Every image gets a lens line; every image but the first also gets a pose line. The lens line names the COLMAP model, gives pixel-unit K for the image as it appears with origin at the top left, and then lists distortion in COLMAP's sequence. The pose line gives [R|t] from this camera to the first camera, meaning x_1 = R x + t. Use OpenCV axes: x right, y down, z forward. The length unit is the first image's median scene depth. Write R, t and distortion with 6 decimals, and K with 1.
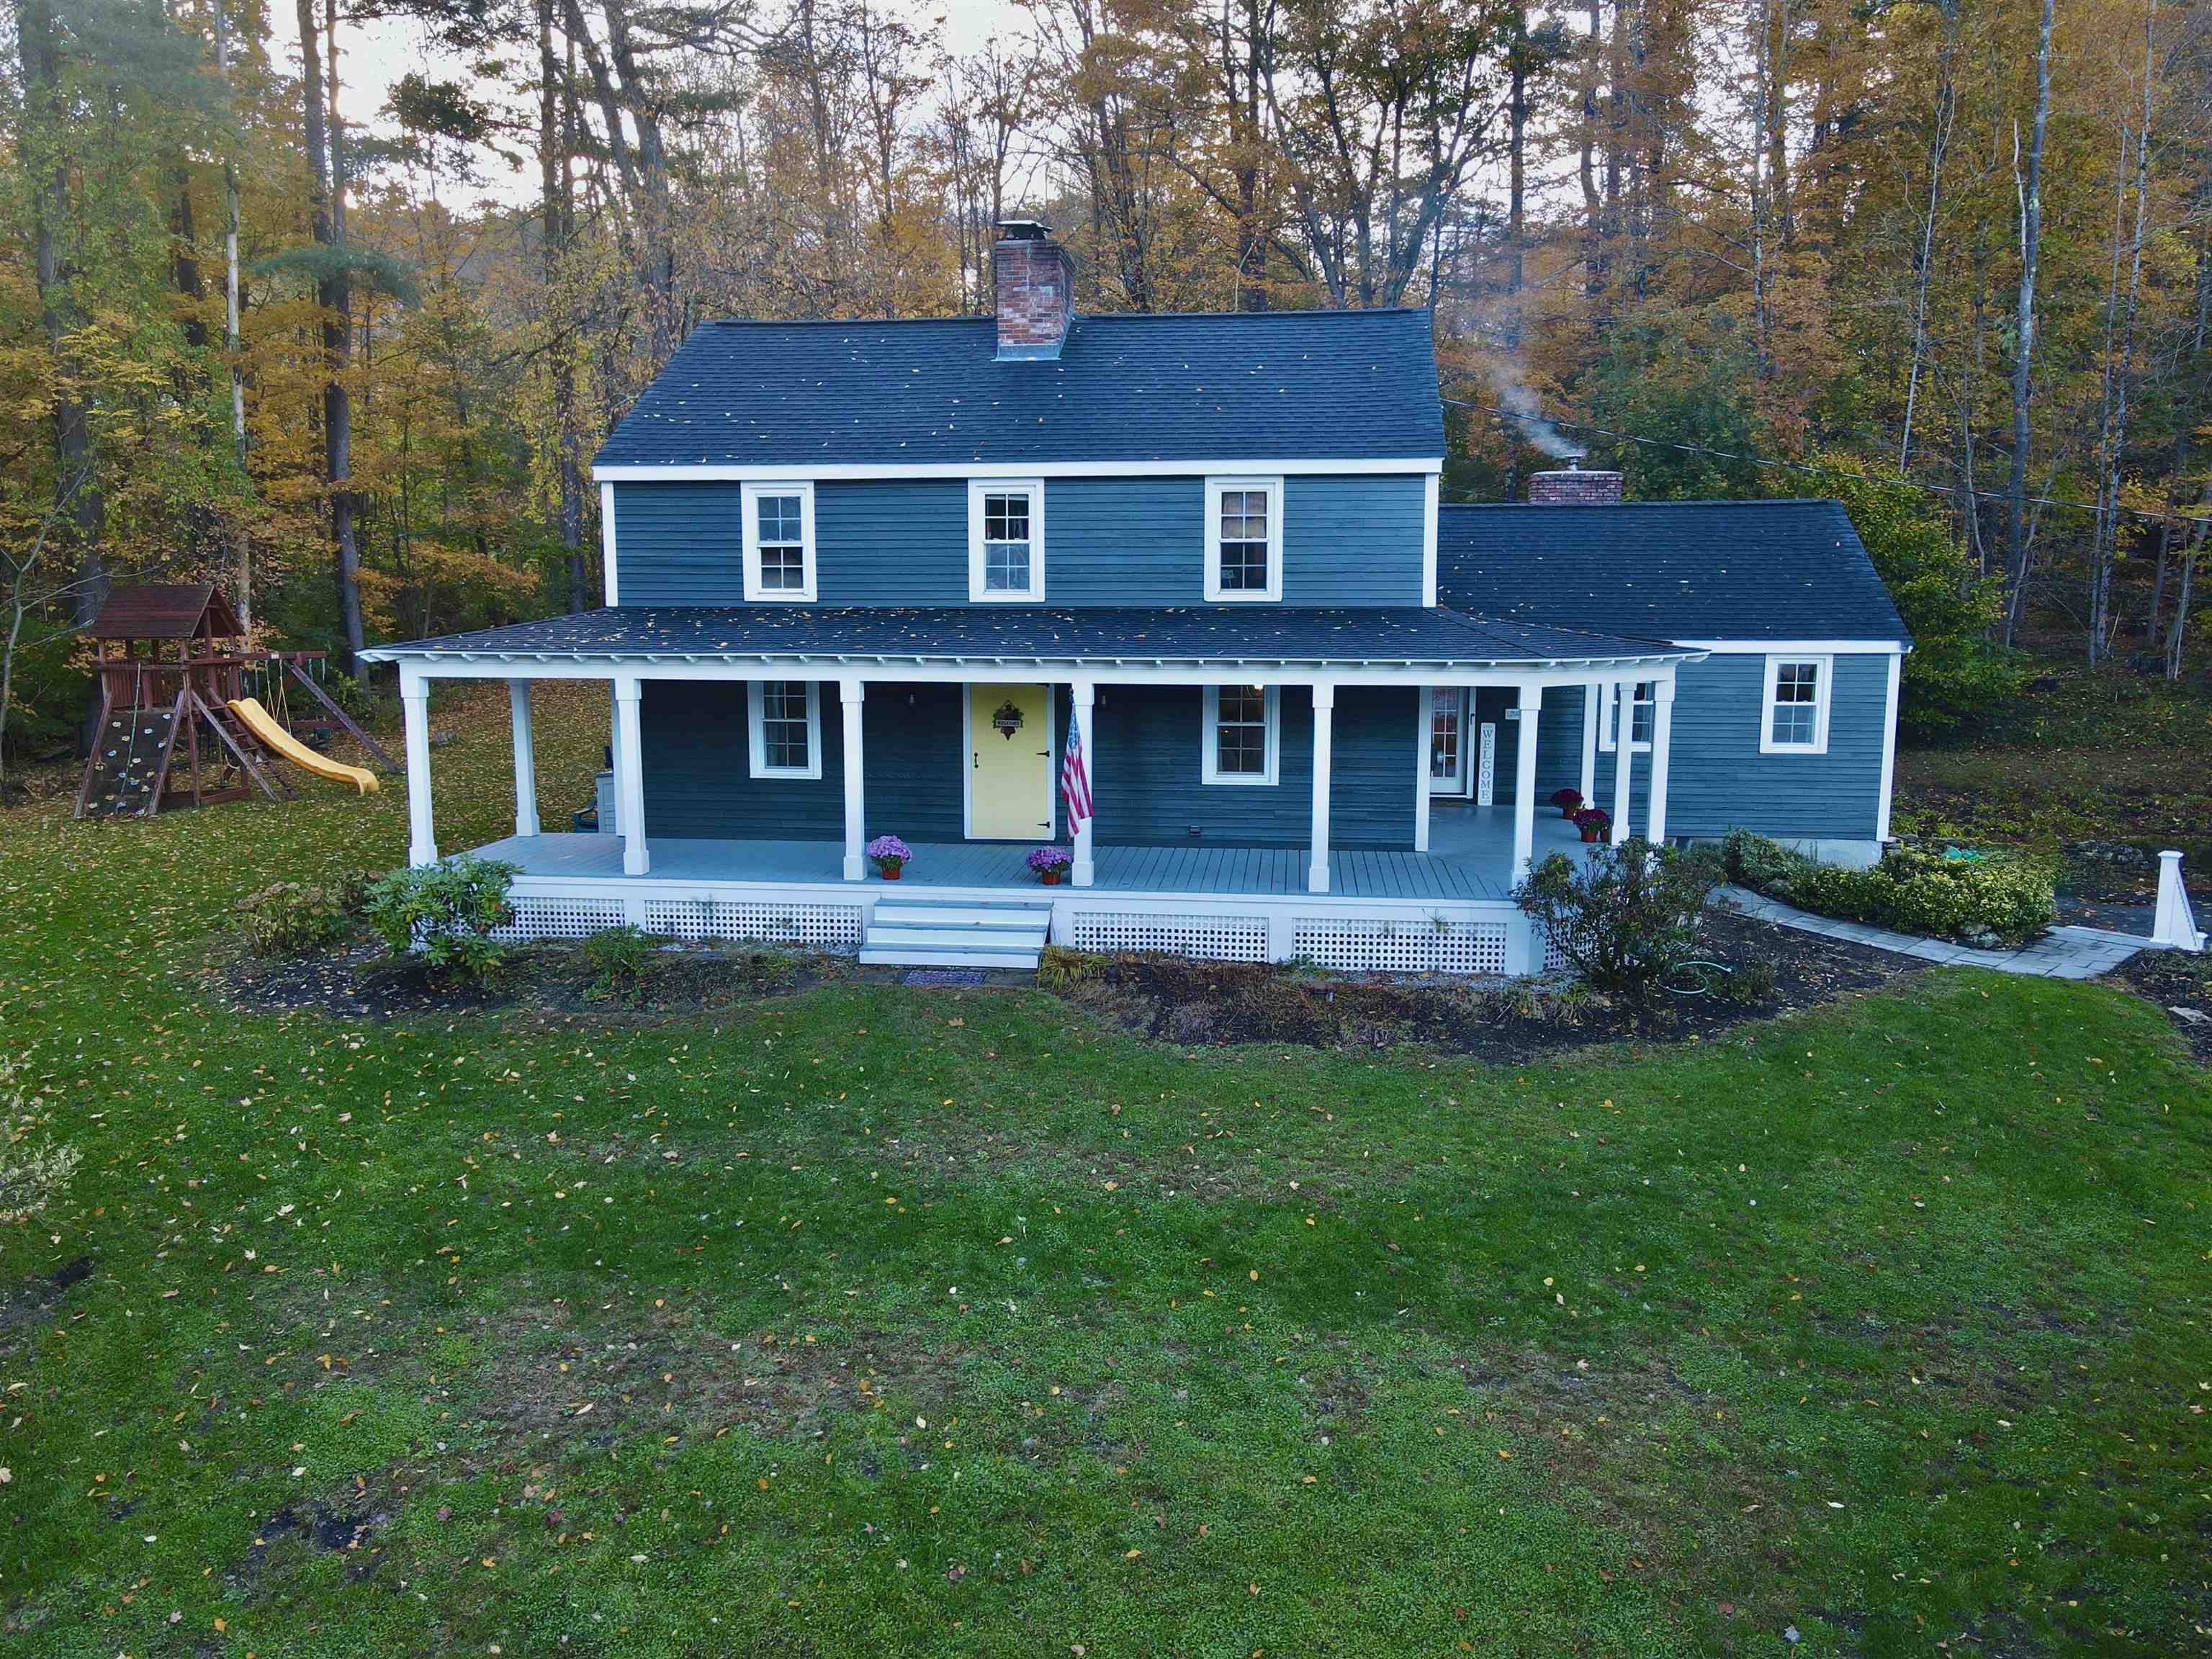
lens RADIAL K [[1609.9, 0, 1104.9], [0, 1609.9, 846.6], [0, 0, 1]] dist [-0.009128, 0.039199]
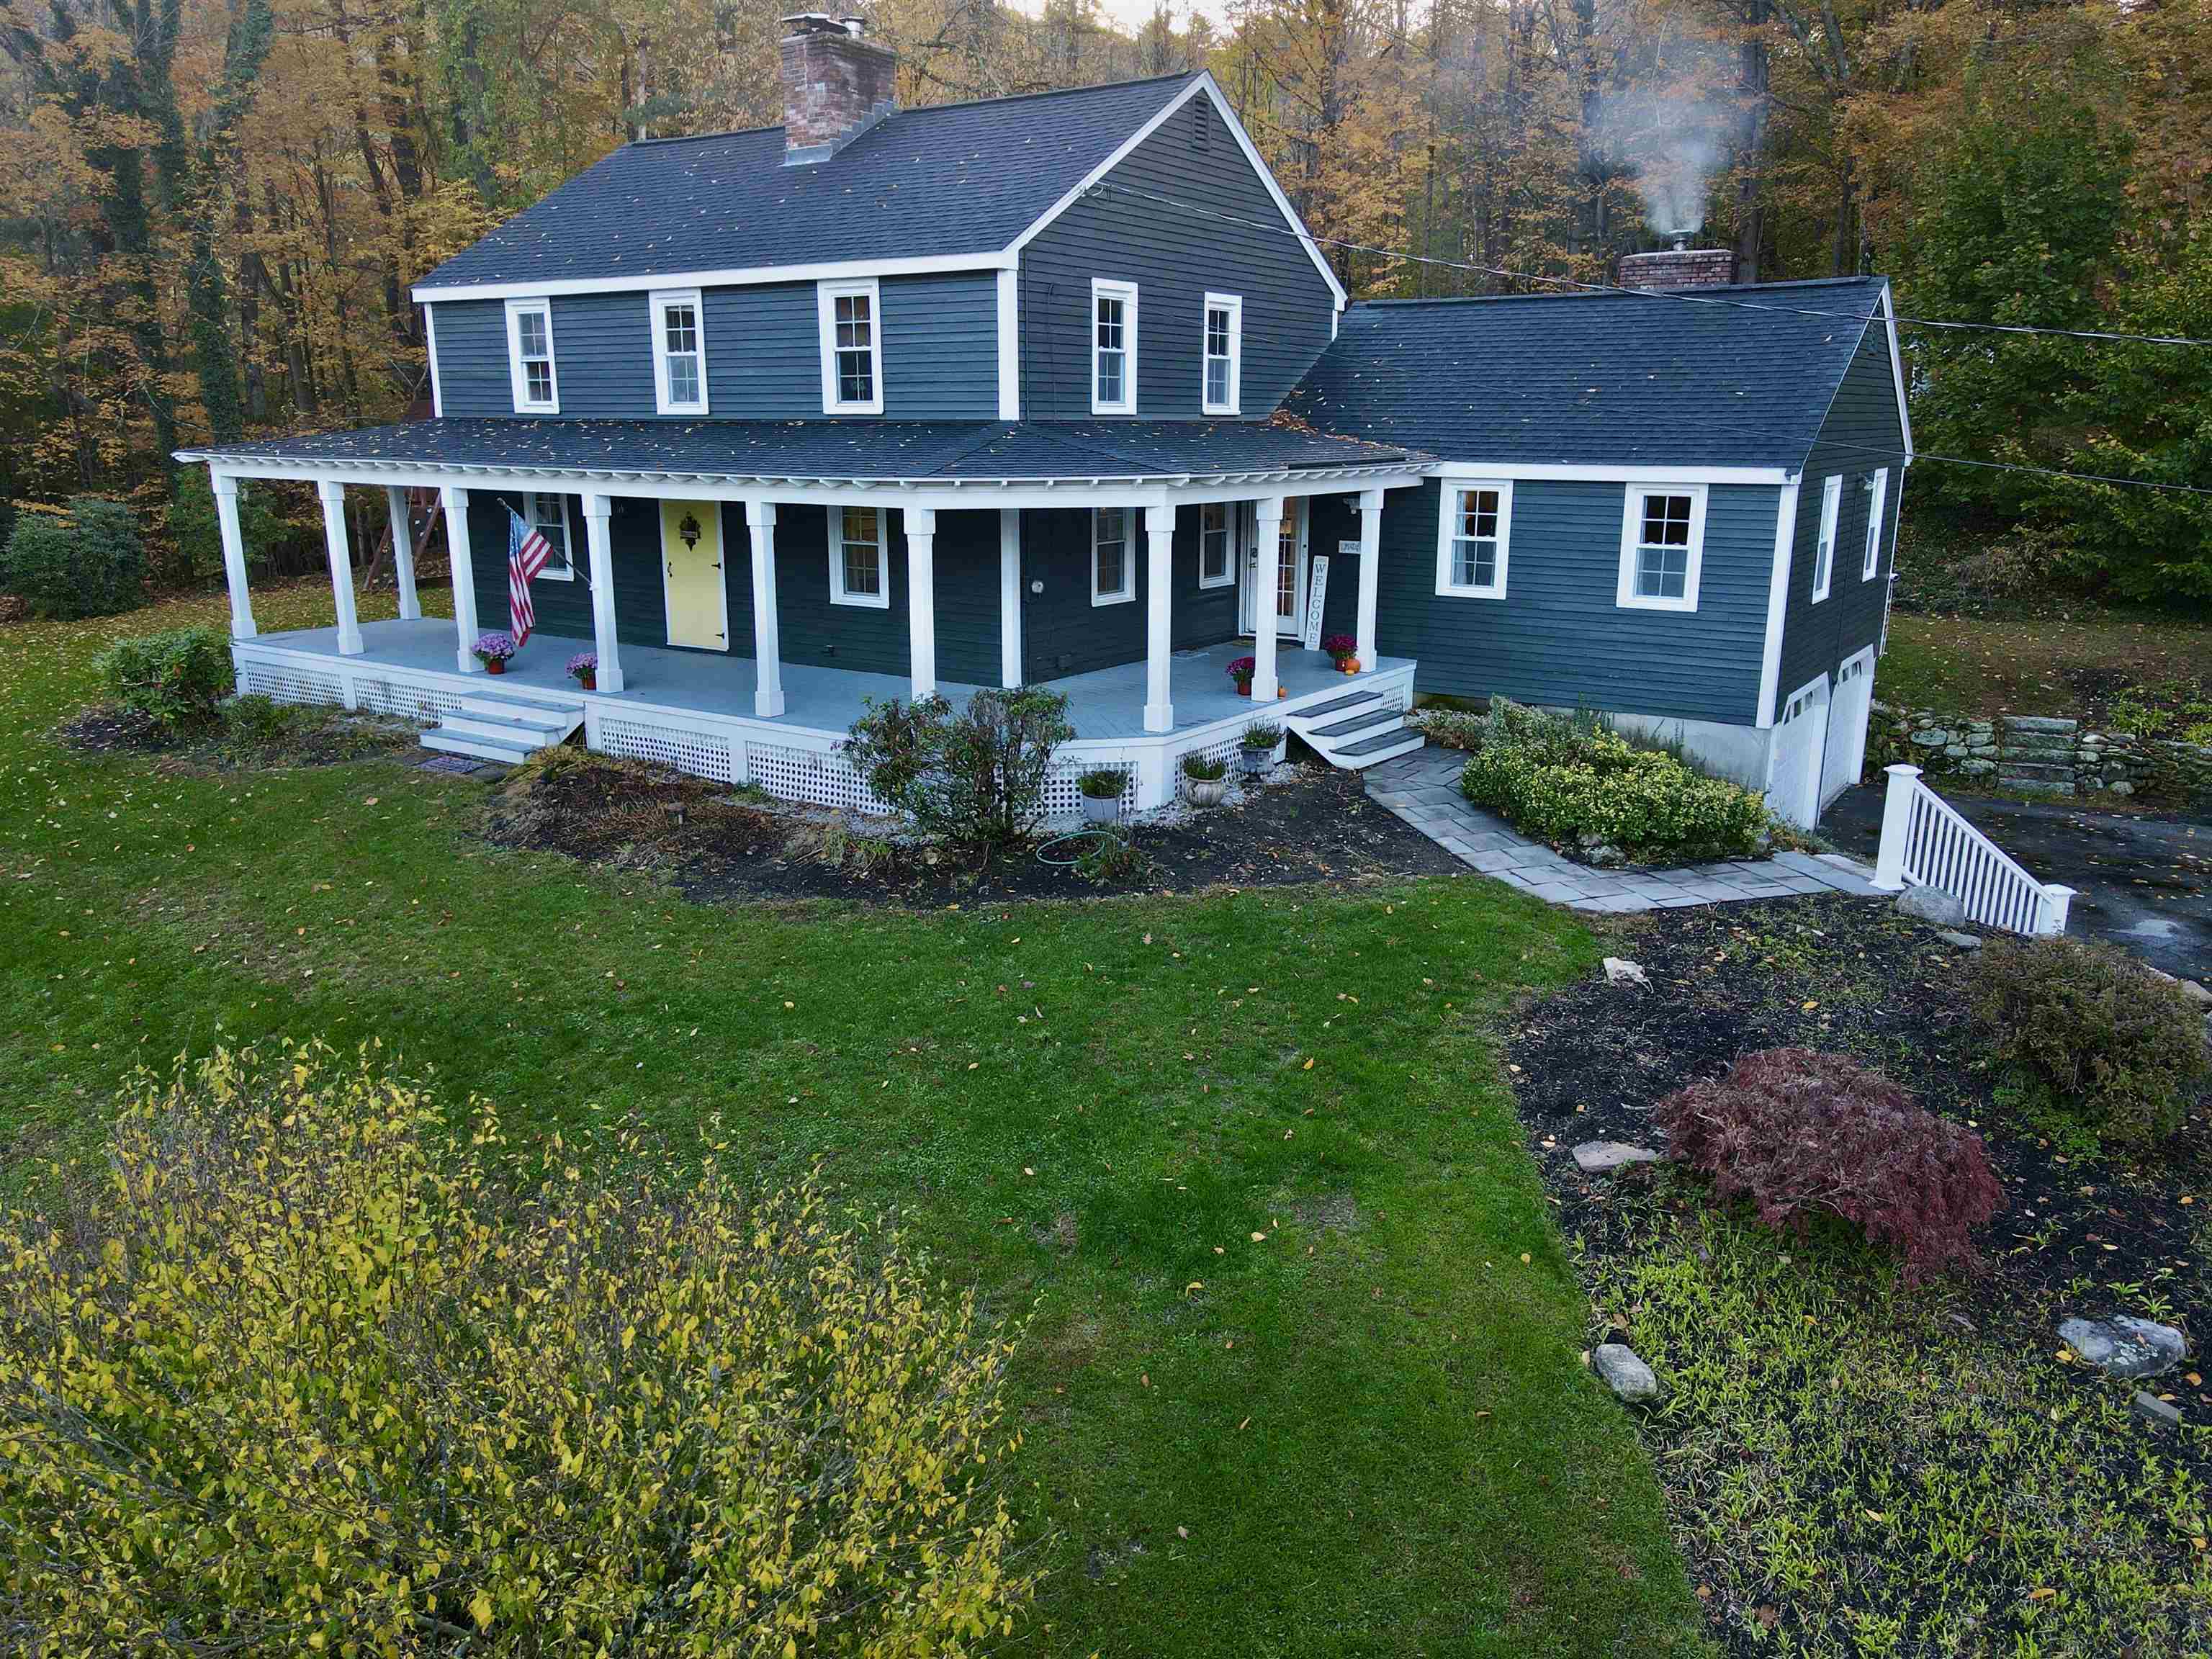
lens RADIAL K [[1609.9, 0, 1104.9], [0, 1609.9, 846.6], [0, 0, 1]] dist [-0.009128, 0.039199]
pose [[0.892391, 0.118626, -0.435392, 0.662292], [-0.069742, 0.989493, 0.126651, -0.028265], [0.445842, -0.082657, 0.891287, 0.185231]]
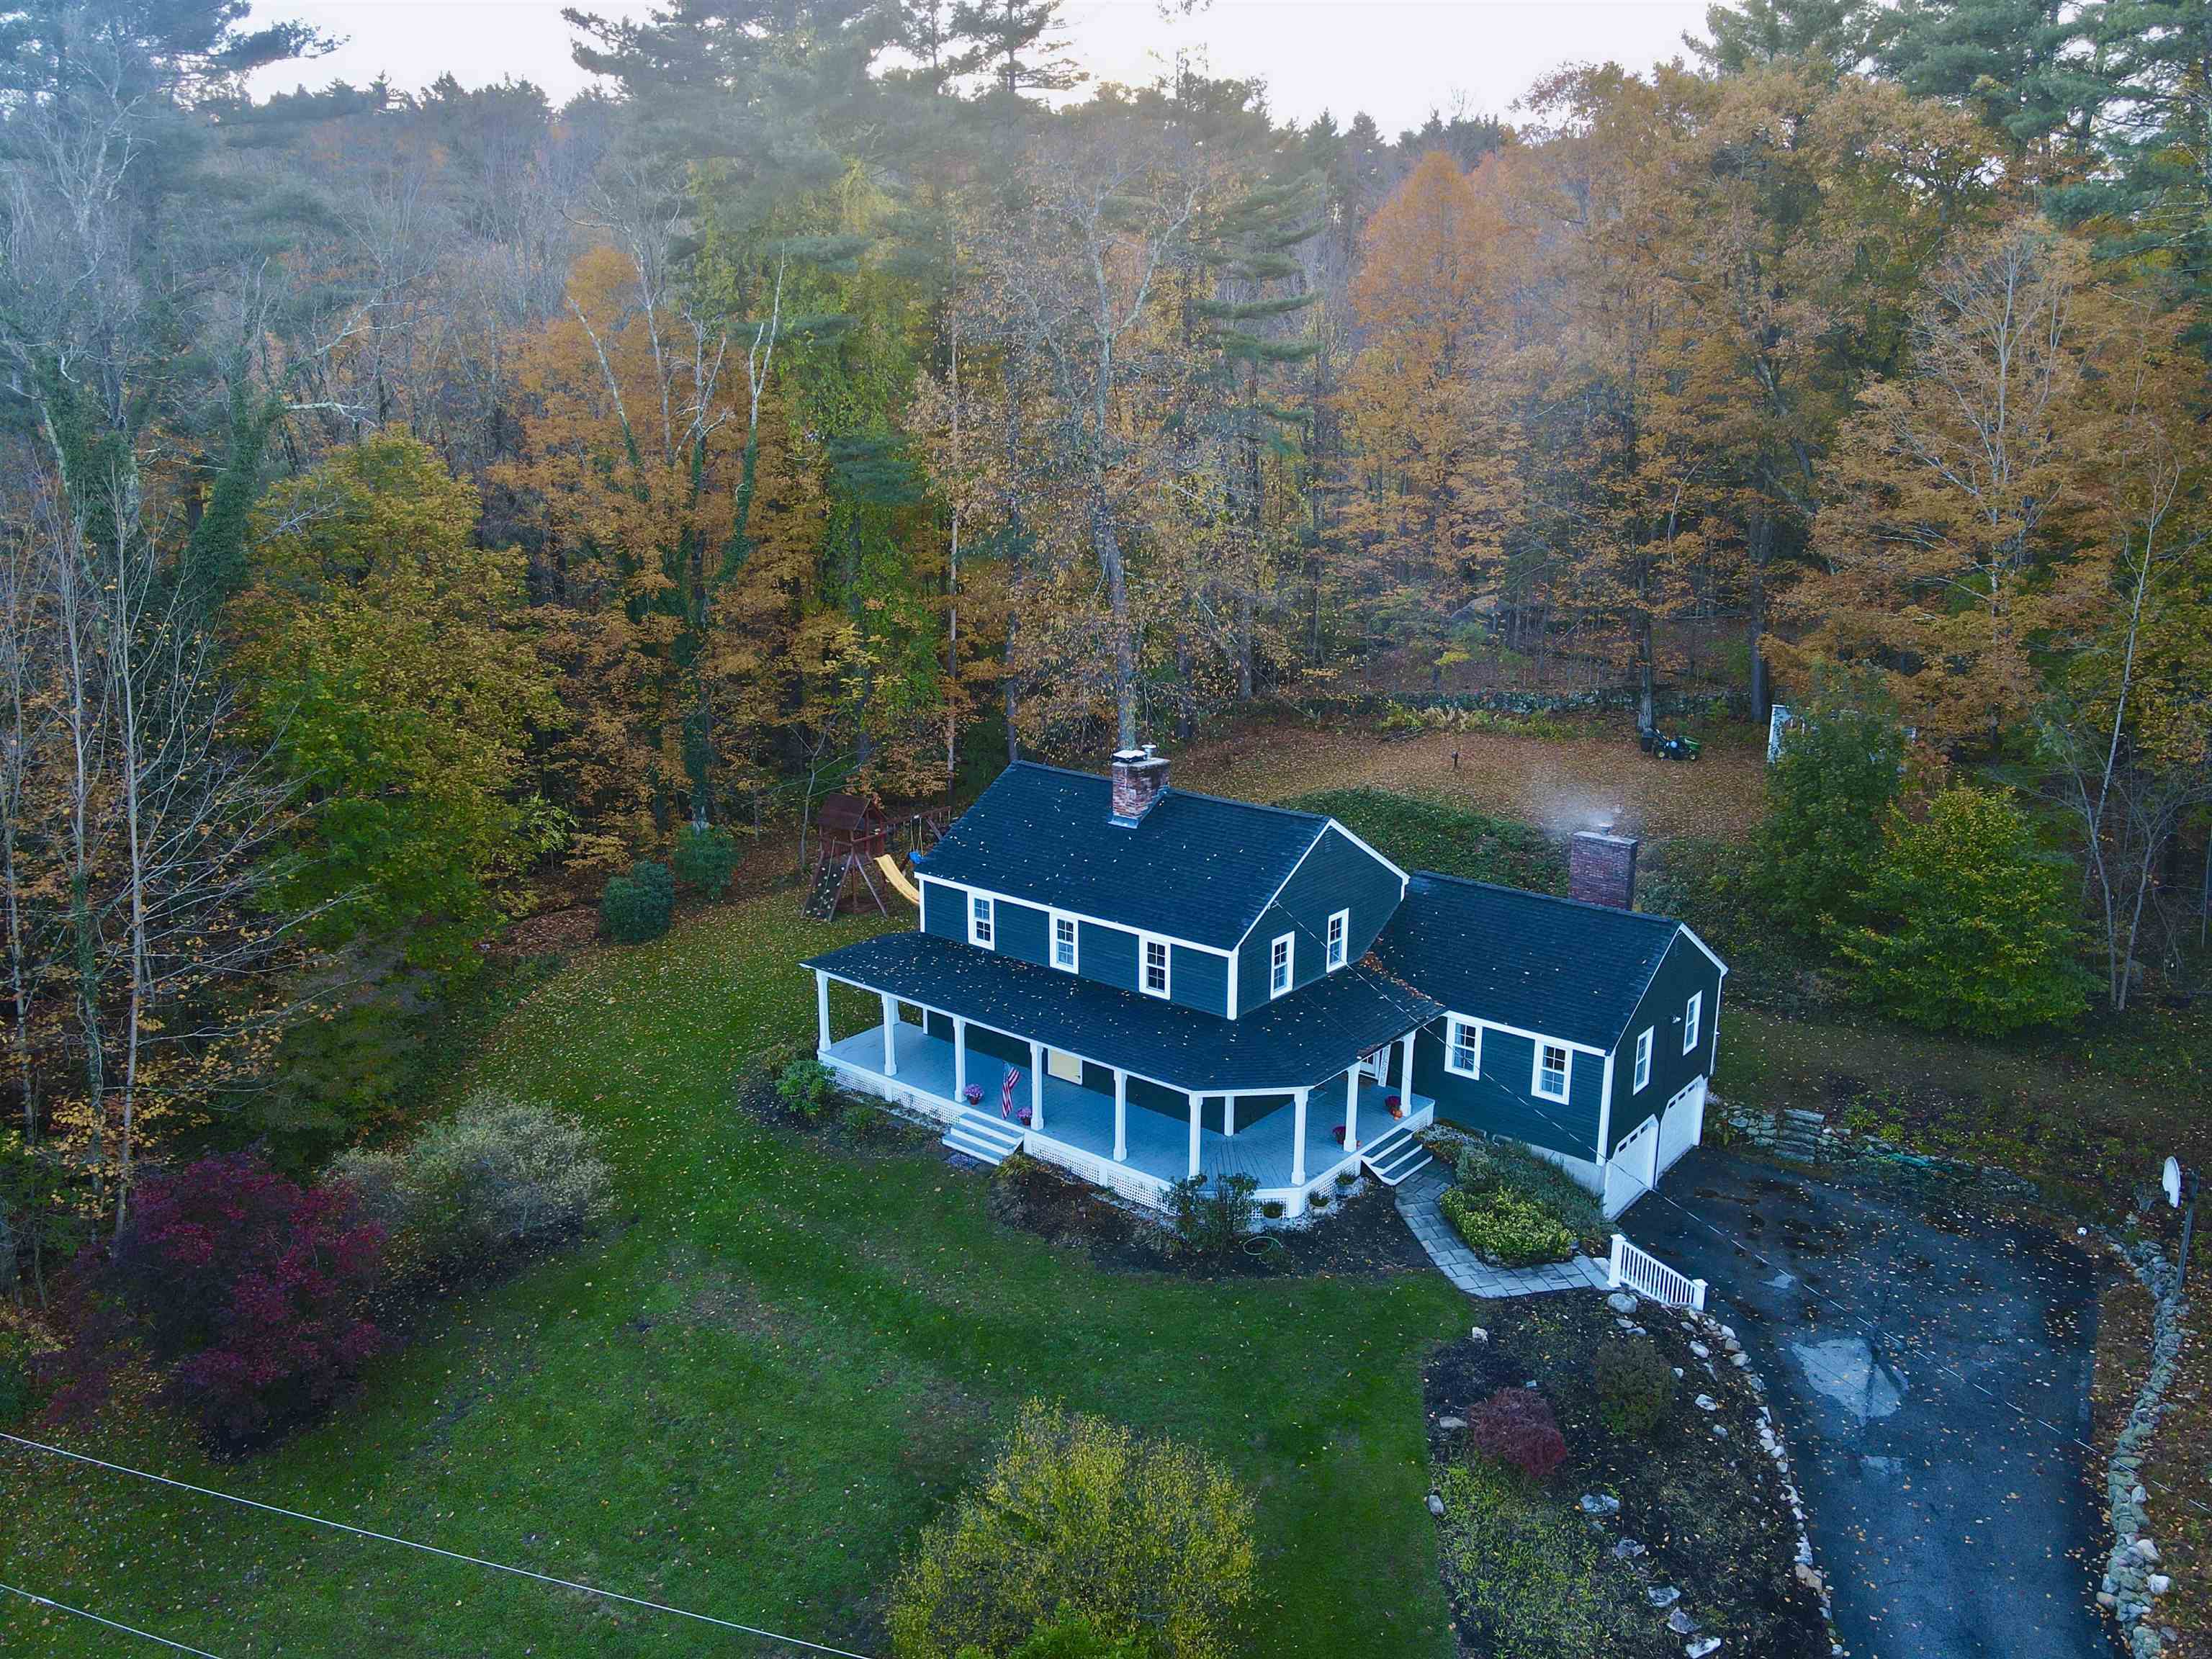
lens RADIAL K [[1609.9, 0, 1104.9], [0, 1609.9, 846.6], [0, 0, 1]] dist [-0.009128, 0.039199]
pose [[0.846003, 0.141773, -0.513984, 1.022581], [-0.083732, 0.987366, 0.134527, -0.591703], [0.526563, -0.070773, 0.847185, -0.704726]]
